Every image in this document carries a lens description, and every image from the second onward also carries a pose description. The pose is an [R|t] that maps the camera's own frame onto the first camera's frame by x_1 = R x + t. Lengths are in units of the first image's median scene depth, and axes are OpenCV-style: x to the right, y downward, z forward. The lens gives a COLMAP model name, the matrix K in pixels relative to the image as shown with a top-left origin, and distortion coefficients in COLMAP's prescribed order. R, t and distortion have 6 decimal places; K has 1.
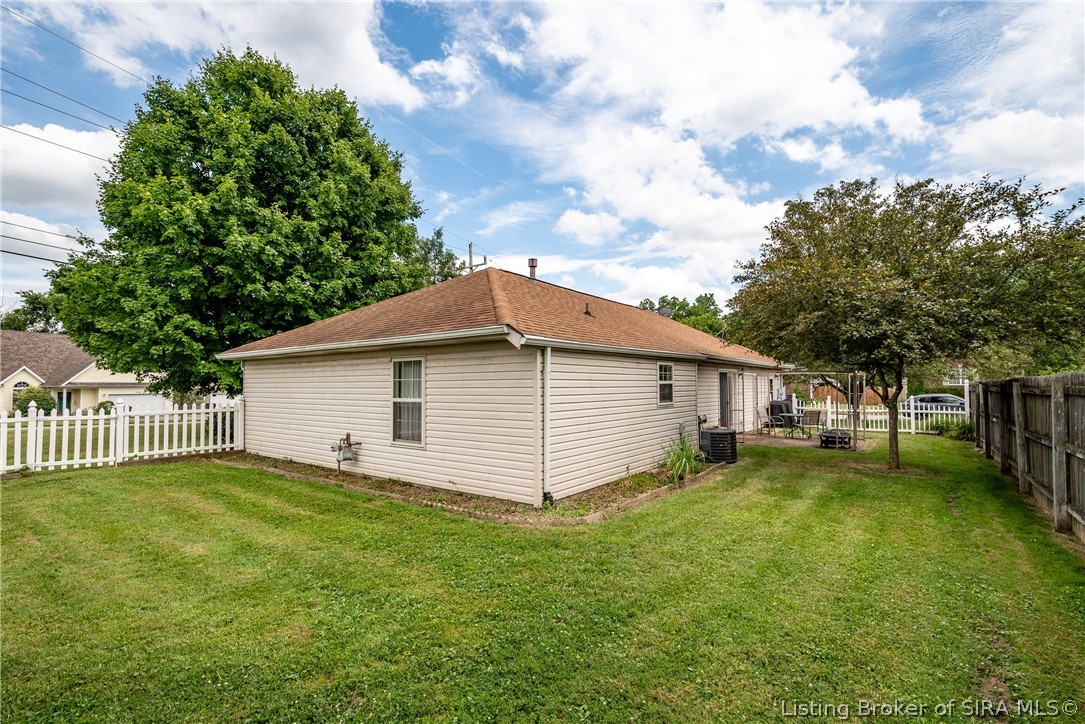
lens RADIAL K [[493.4, 0, 542.5], [0, 493.4, 362.0], [0, 0, 1]] dist [0.000733, 0.000110]
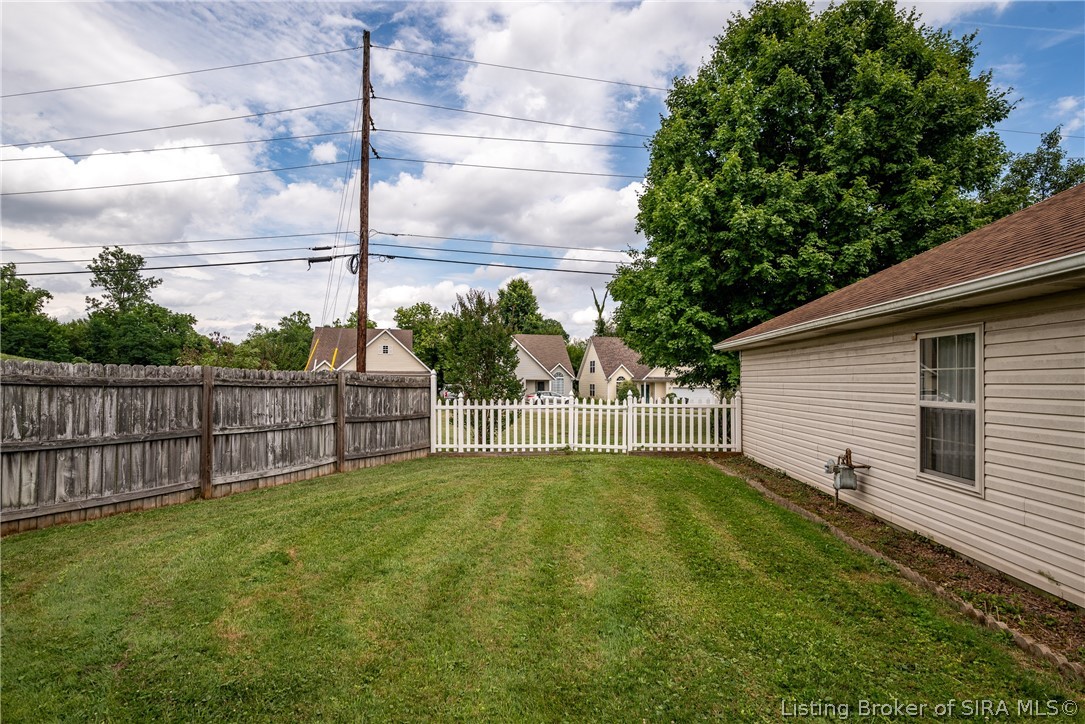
lens RADIAL K [[536.7, 0, 544.2], [0, 536.7, 377.2], [0, 0, 1]] dist [0.003698, -0.000294]
pose [[0.561817, 0.003193, -0.827256, -0.011925], [0.029206, 0.999293, 0.023691, 0.009979], [0.826746, -0.037470, 0.561326, 0.155712]]
